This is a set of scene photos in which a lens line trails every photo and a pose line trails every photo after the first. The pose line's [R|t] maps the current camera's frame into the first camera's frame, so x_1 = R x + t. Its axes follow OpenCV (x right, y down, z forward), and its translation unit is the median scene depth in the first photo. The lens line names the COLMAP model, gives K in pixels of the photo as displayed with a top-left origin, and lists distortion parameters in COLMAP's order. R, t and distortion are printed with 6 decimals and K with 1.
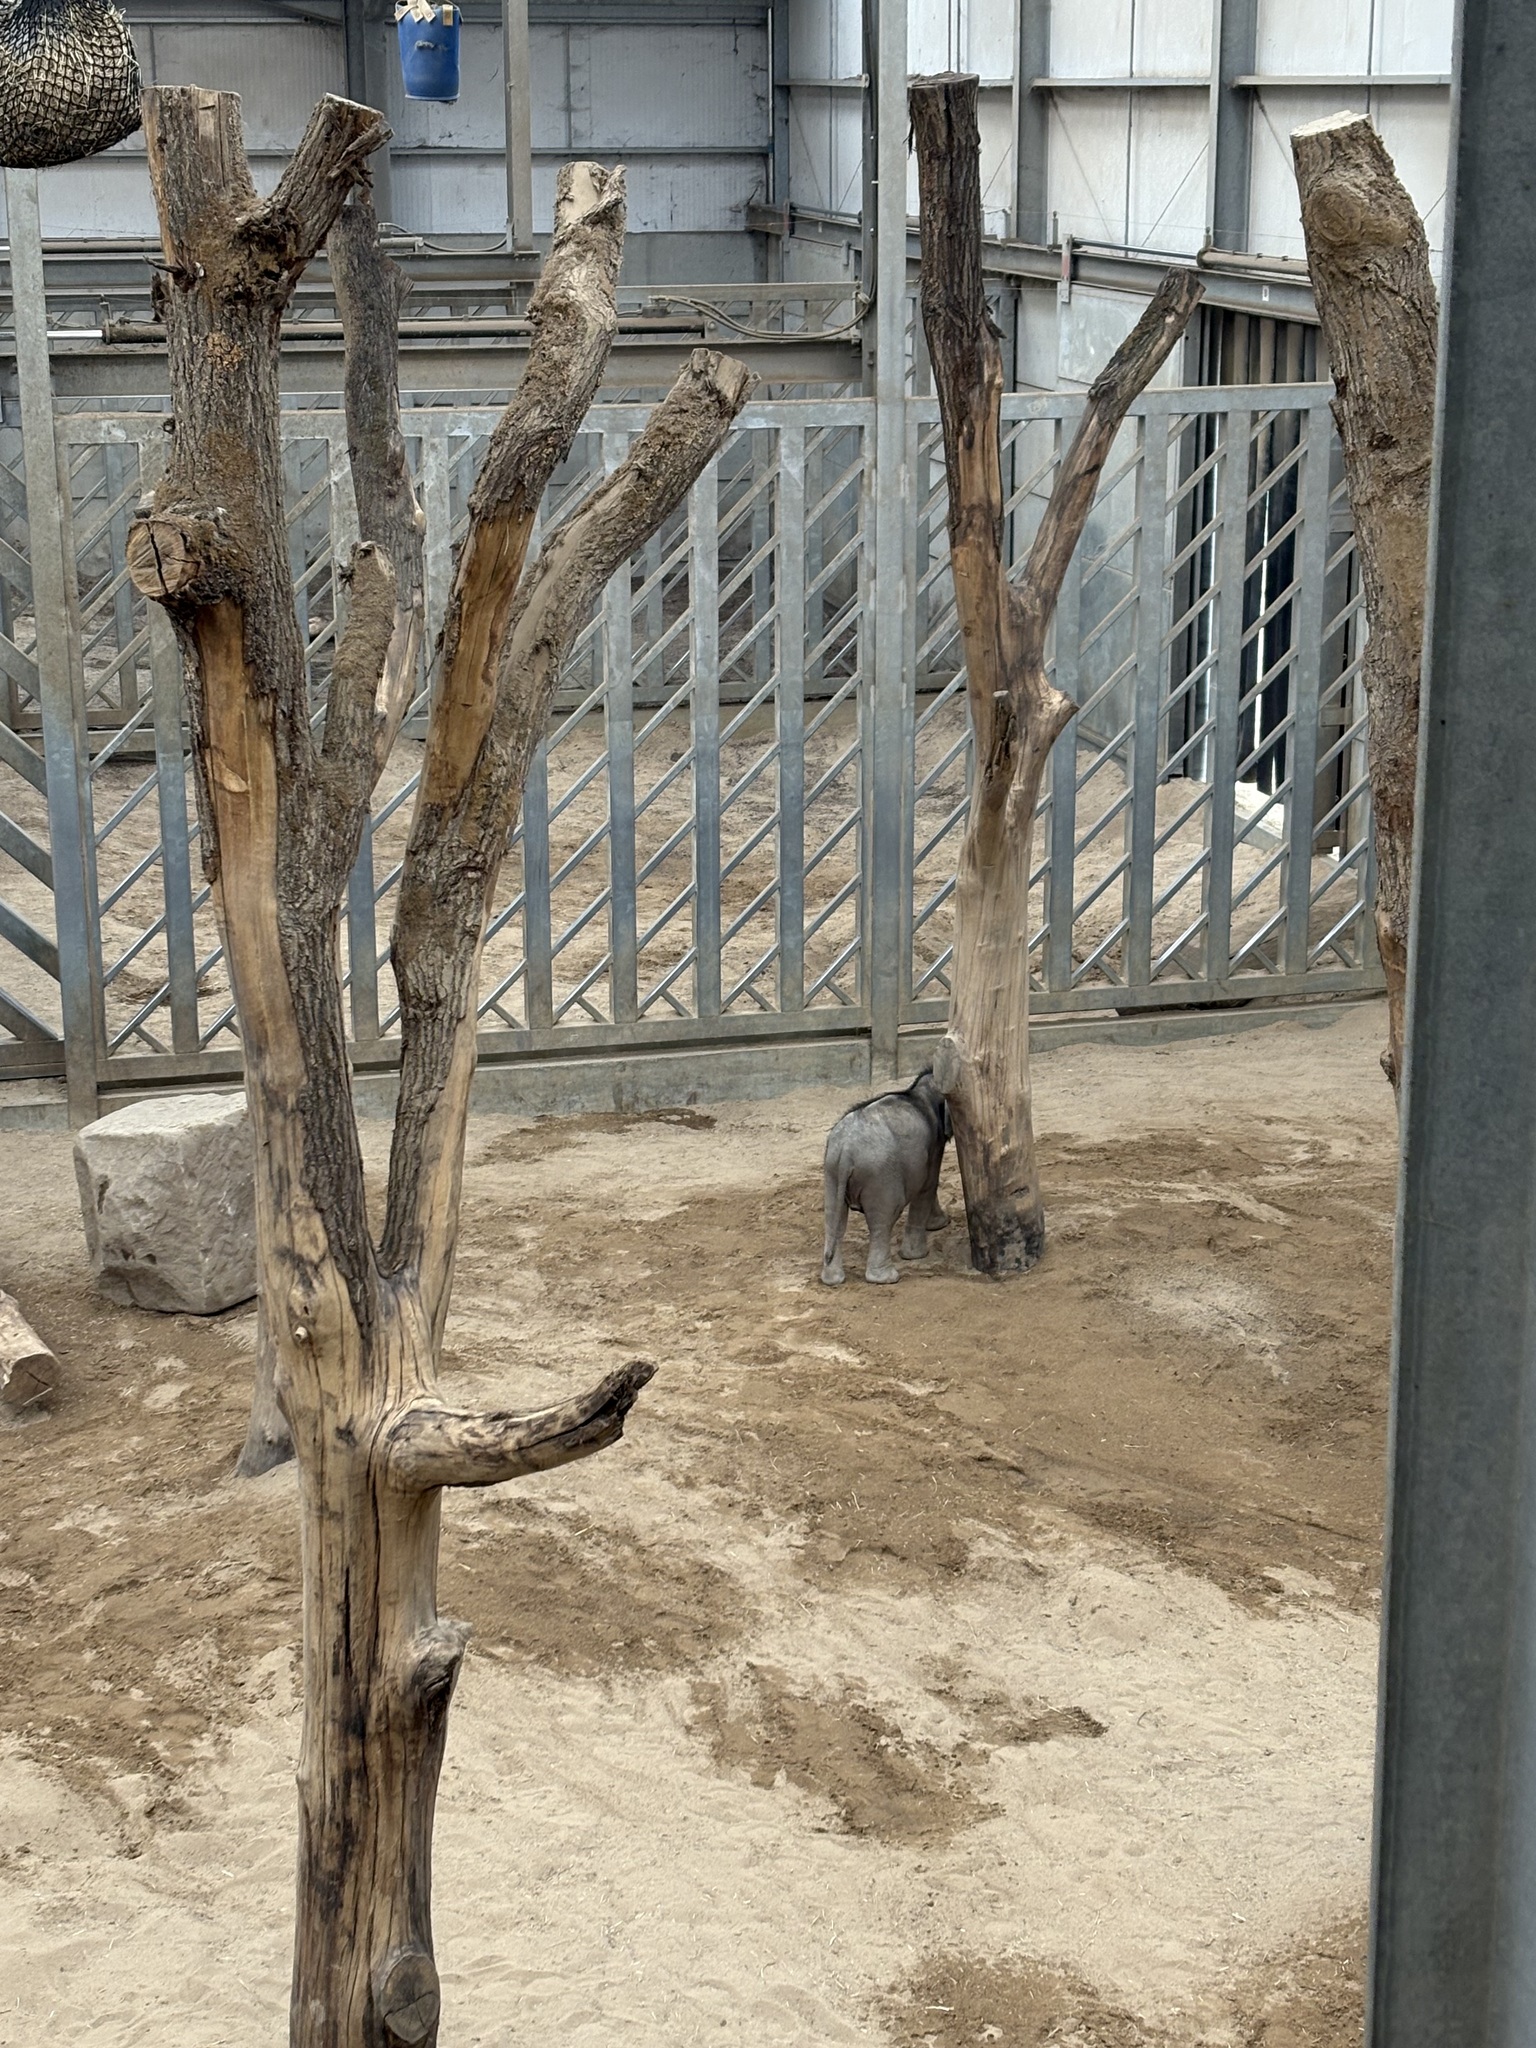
lens RADIAL K [[3310.4, 0, 766.3], [0, 3310.4, 1081.0], [0, 0, 1]] dist [0.239615, -1.007173]
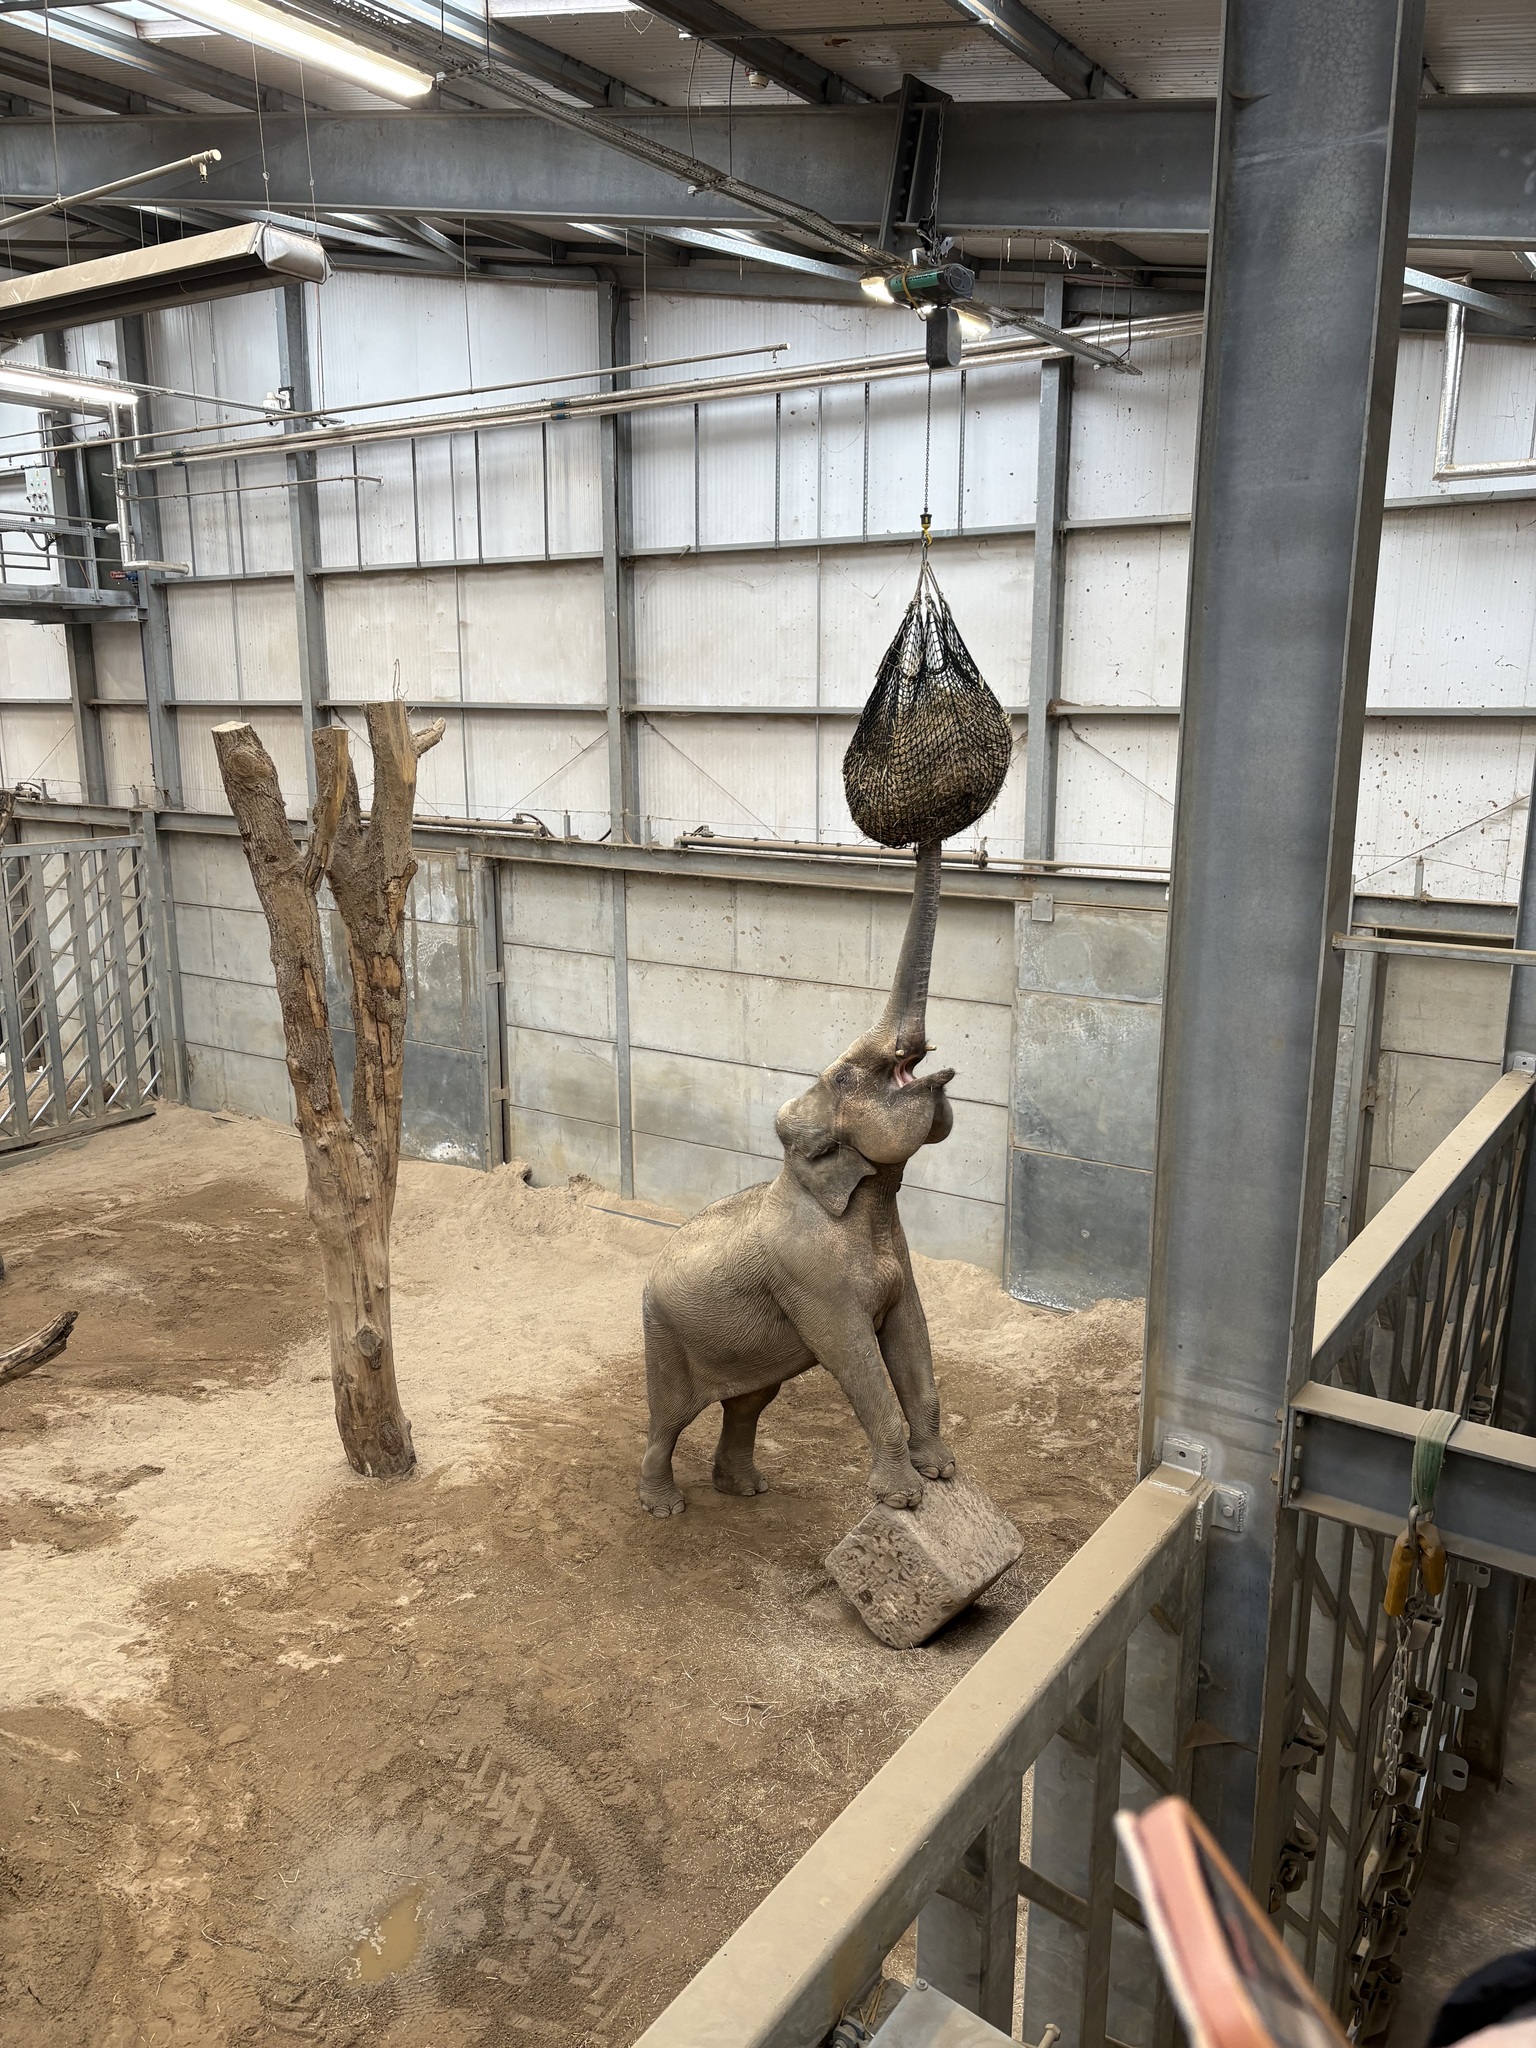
lens RADIAL K [[1560.7, 0, 770.9], [0, 1560.7, 1061.1], [0, 0, 1]] dist [0.008464, 0.005673]
pose [[0.737010, -0.145675, 0.659997, -0.204199], [0.186330, 0.982448, 0.008775, 0.002653], [-0.649691, 0.116510, 0.751217, -0.022169]]
